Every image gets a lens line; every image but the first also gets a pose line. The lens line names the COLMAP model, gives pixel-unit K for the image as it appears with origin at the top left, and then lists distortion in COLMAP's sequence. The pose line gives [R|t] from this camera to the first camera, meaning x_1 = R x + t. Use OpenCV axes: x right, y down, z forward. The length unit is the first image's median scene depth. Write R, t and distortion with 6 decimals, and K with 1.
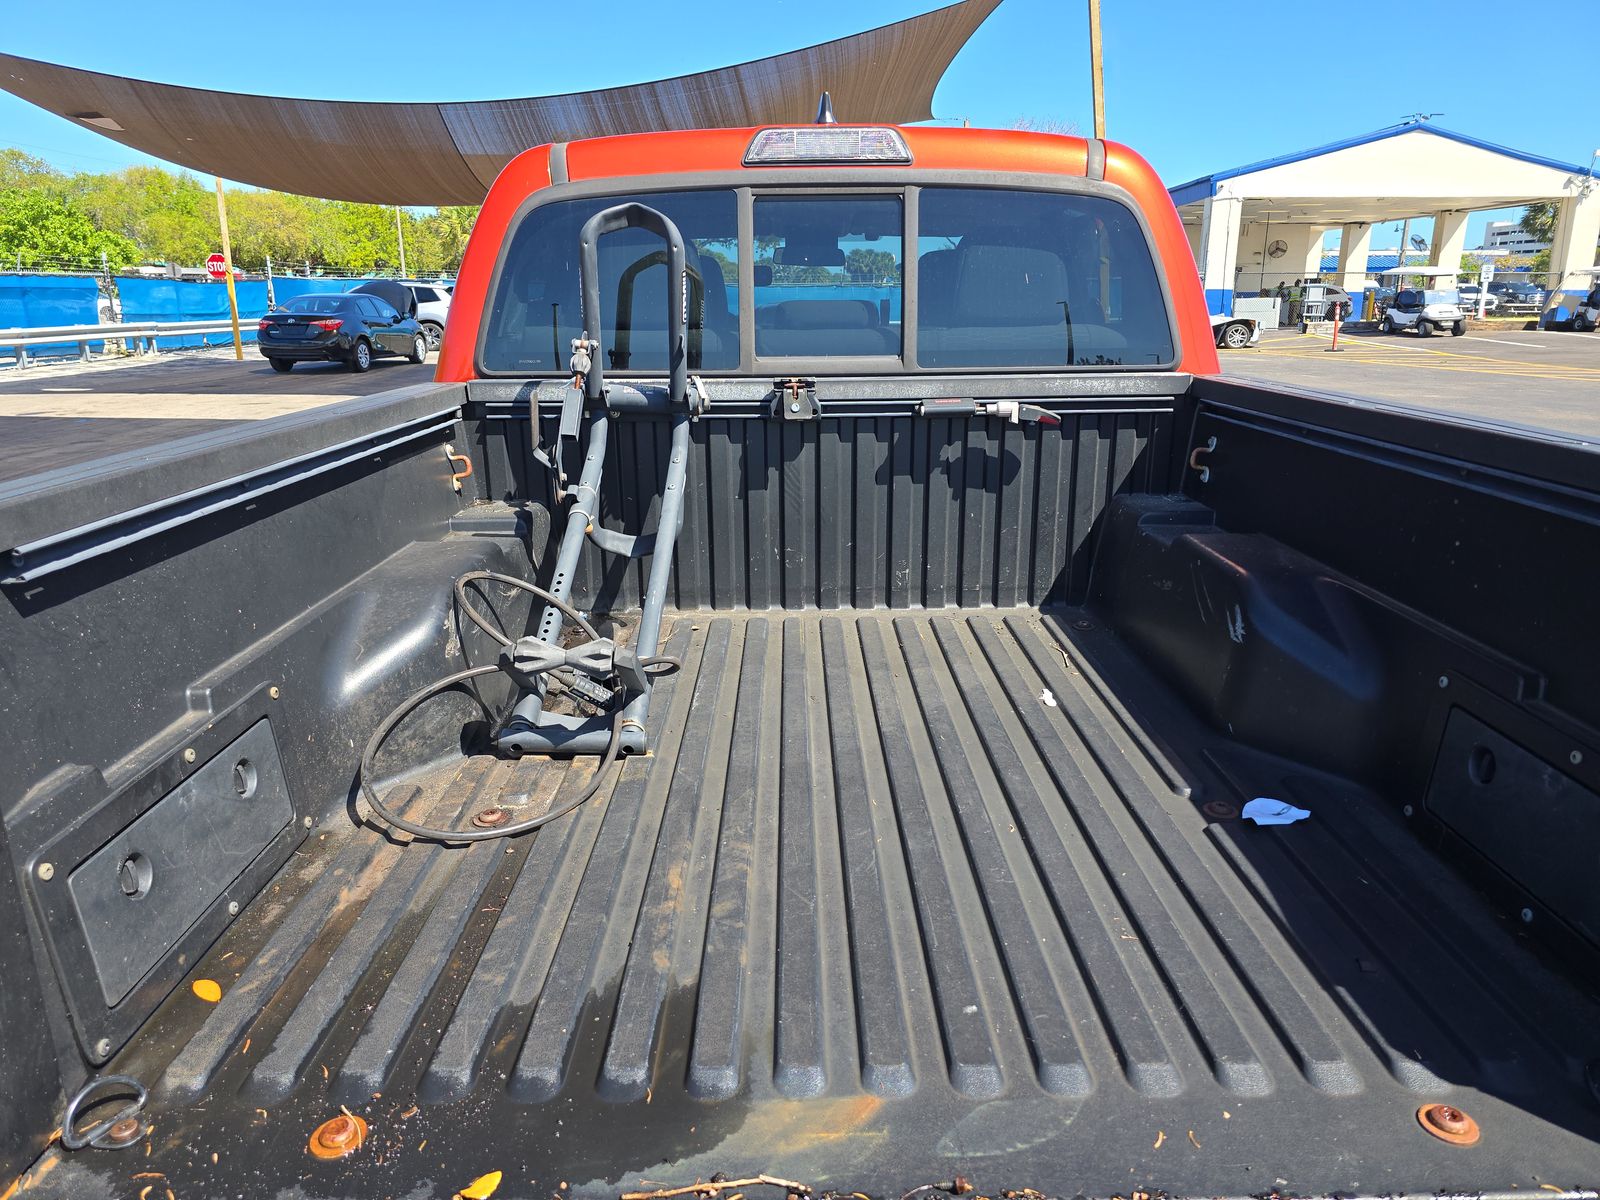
lens RADIAL K [[1082.2, 0, 800.0], [0, 1082.2, 600.0], [0, 0, 1]] dist [0.059274, -0.051138]
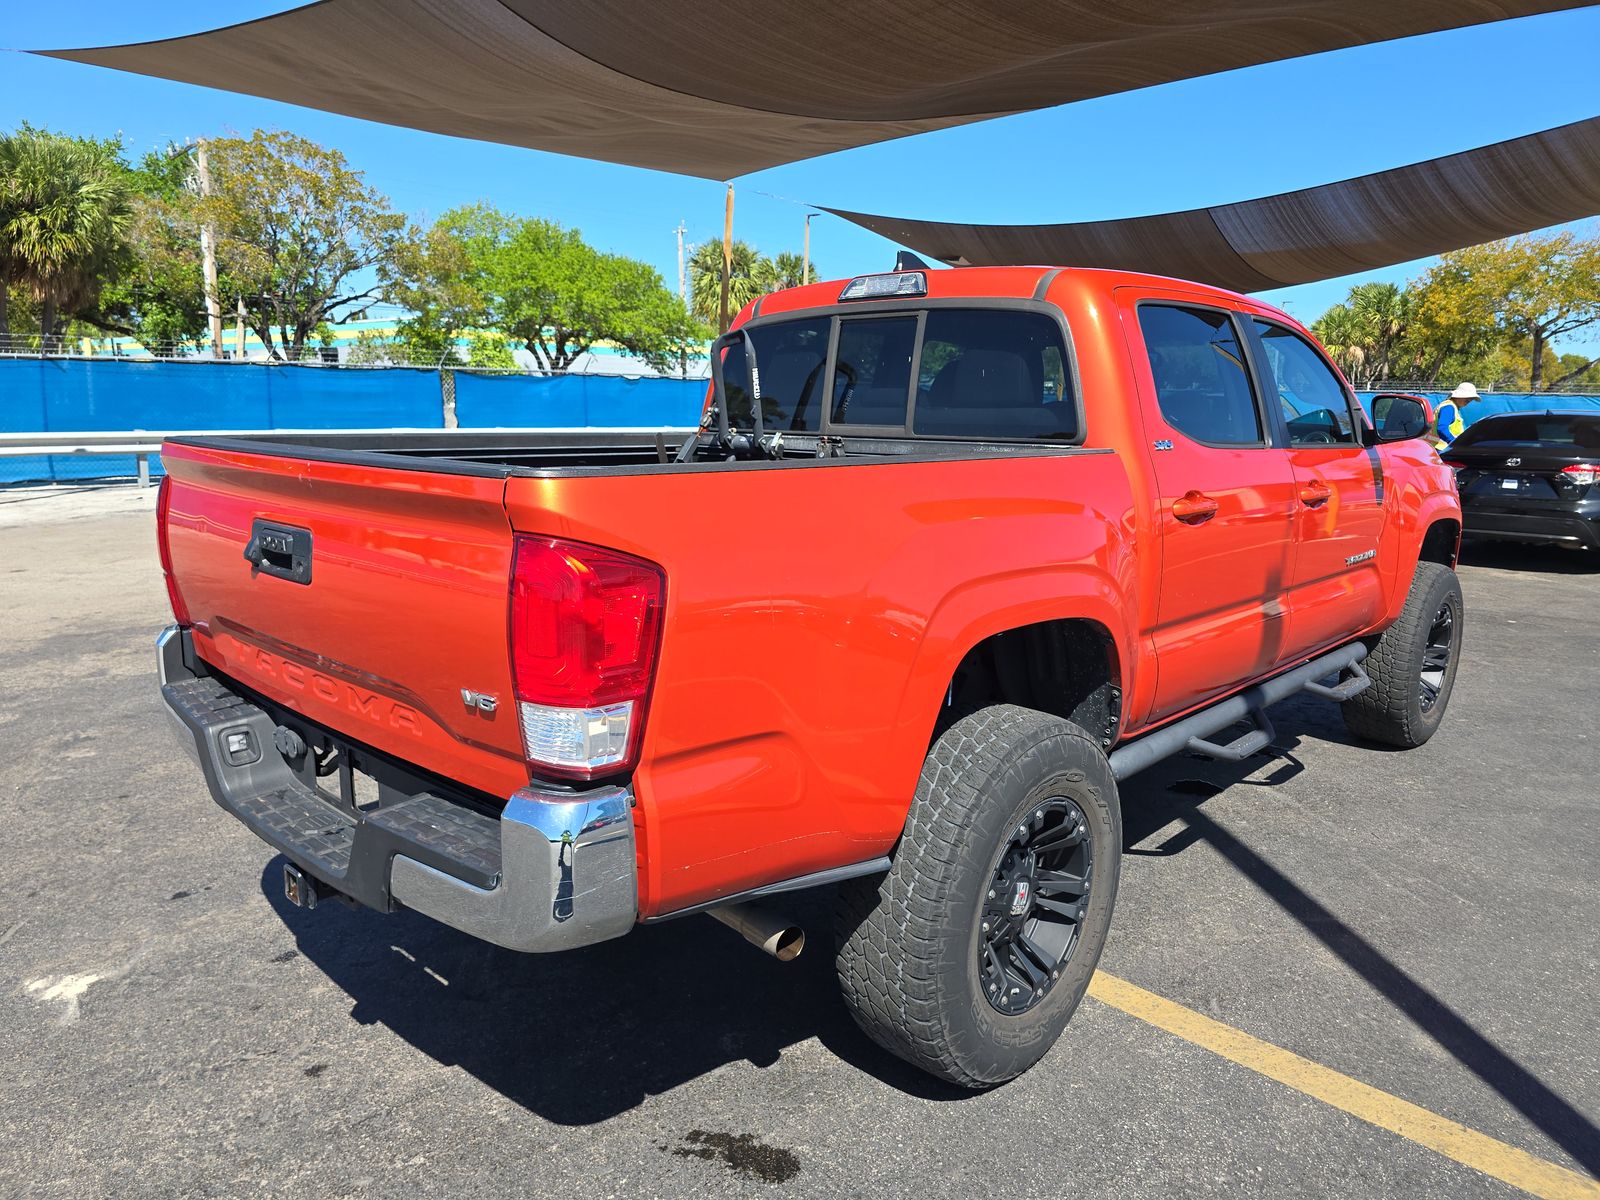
lens RADIAL K [[1082.2, 0, 800.0], [0, 1082.2, 600.0], [0, 0, 1]] dist [0.059274, -0.051138]
pose [[0.718676, 0.136726, -0.681770, 0.063093], [-0.201800, 0.979291, -0.016332, 0.003172], [0.665418, 0.149319, 0.731384, -0.006185]]
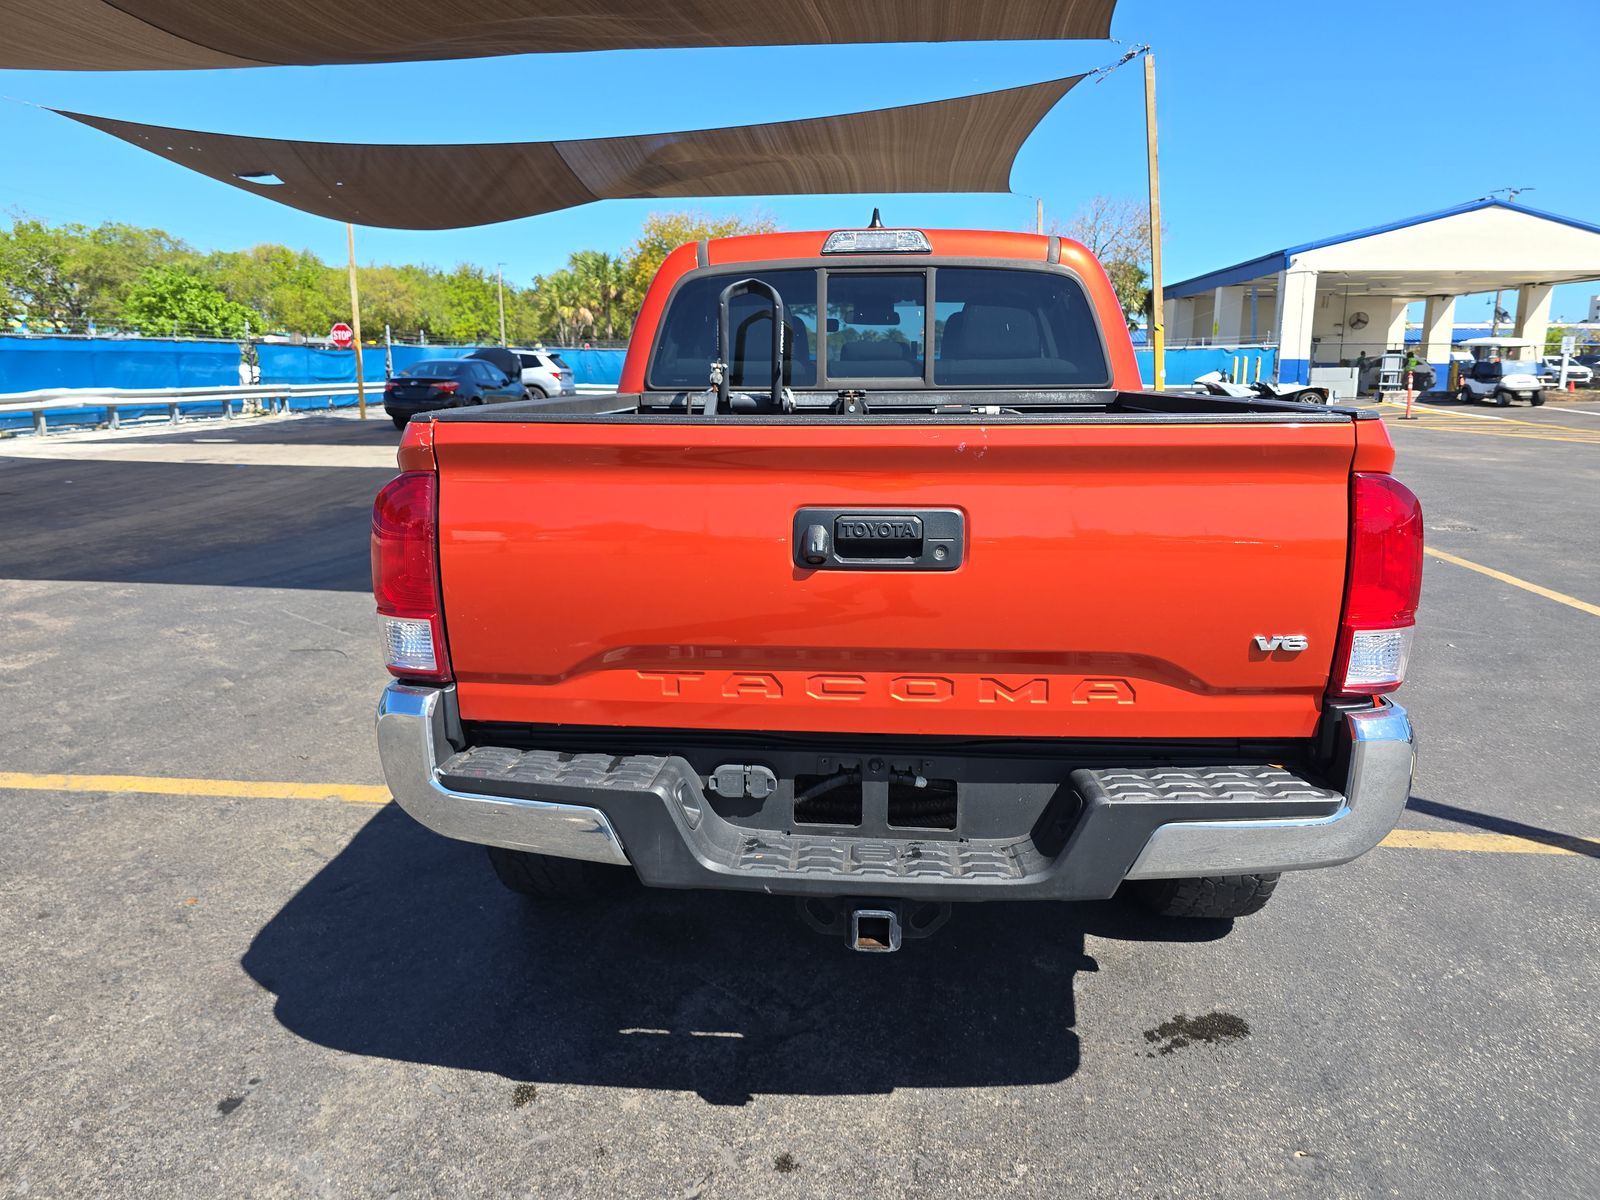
lens RADIAL K [[1078.1, 0, 800.0], [0, 1078.1, 600.0], [0, 0, 1]] dist [0.068972, -0.071736]
pose [[0.997344, 0.019846, -0.070080, 0.002103], [-0.023978, 0.997993, -0.058613, 0.010995], [0.068777, 0.060138, 0.995818, -0.030577]]
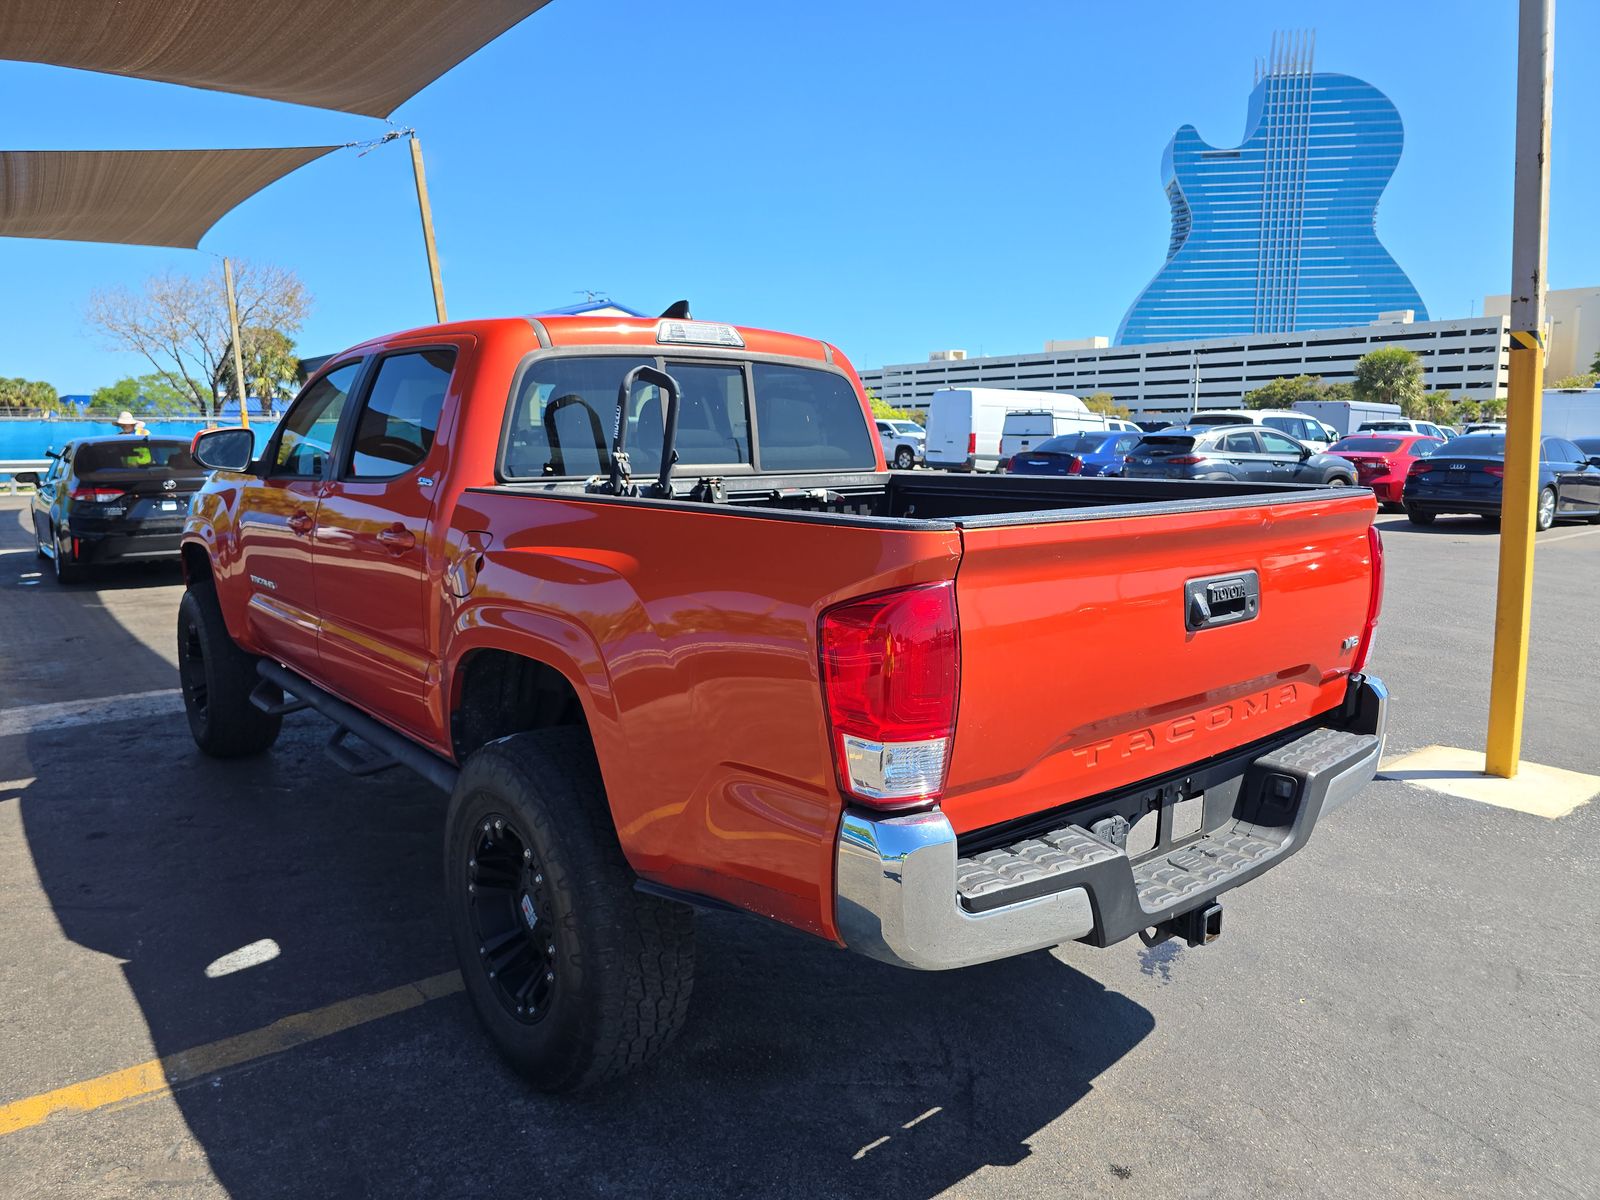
lens RADIAL K [[1078.1, 0, 800.0], [0, 1078.1, 600.0], [0, 0, 1]] dist [0.068972, -0.071736]
pose [[0.773149, -0.089577, 0.627867, -0.053928], [0.166064, 0.984030, -0.064099, 0.005297], [-0.612098, 0.153824, 0.775677, -0.014895]]
